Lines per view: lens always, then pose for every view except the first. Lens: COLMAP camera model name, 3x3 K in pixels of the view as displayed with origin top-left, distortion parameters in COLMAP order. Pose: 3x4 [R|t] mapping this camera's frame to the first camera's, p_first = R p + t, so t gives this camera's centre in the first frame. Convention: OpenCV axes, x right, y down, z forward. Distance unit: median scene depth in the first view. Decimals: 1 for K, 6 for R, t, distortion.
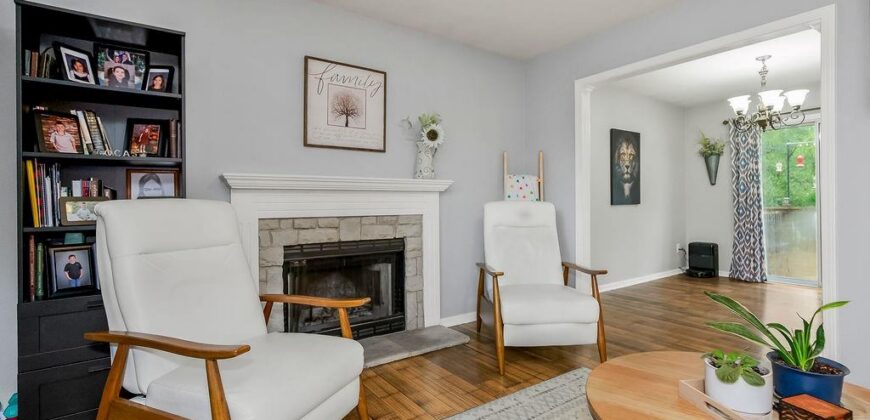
lens RADIAL K [[412.0, 0, 432.8], [0, 412.0, 200.1], [0, 0, 1]] dist [-0.002503, -0.000226]
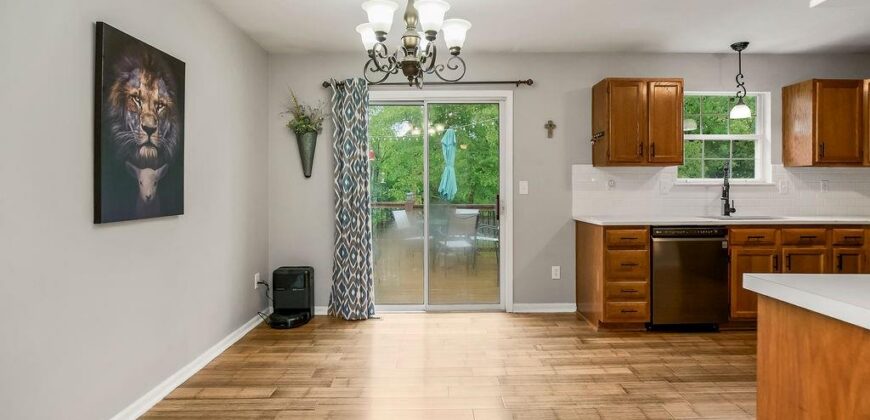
lens RADIAL K [[398.4, 0, 437.5], [0, 398.4, 185.7], [0, 0, 1]] dist [-0.001895, -0.000143]
pose [[0.560113, 0.010954, 0.828344, 0.294164], [-0.003724, 0.999936, -0.010705, -0.019611], [-0.828408, 0.002911, 0.560118, 0.513273]]
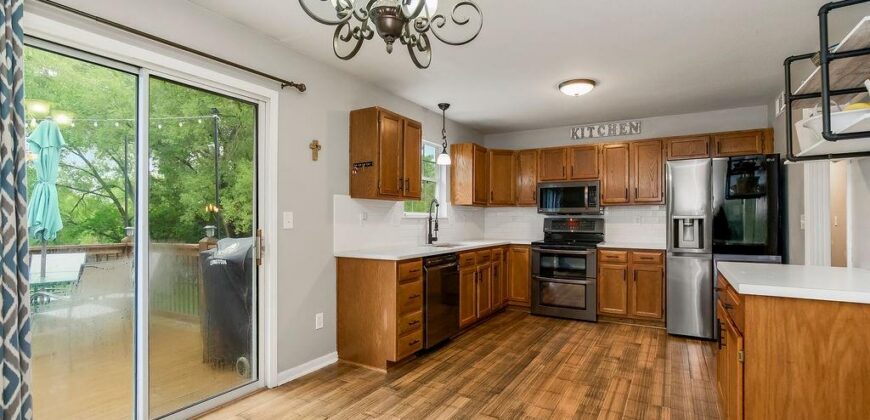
lens RADIAL K [[403.8, 0, 433.6], [0, 403.8, 215.9], [0, 0, 1]] dist [-0.001217, -0.000163]
pose [[-0.410499, 0.015138, 0.911735, 0.386476], [0.000164, 0.999863, -0.016527, -0.021542], [-0.911861, -0.006635, -0.410446, 0.868821]]
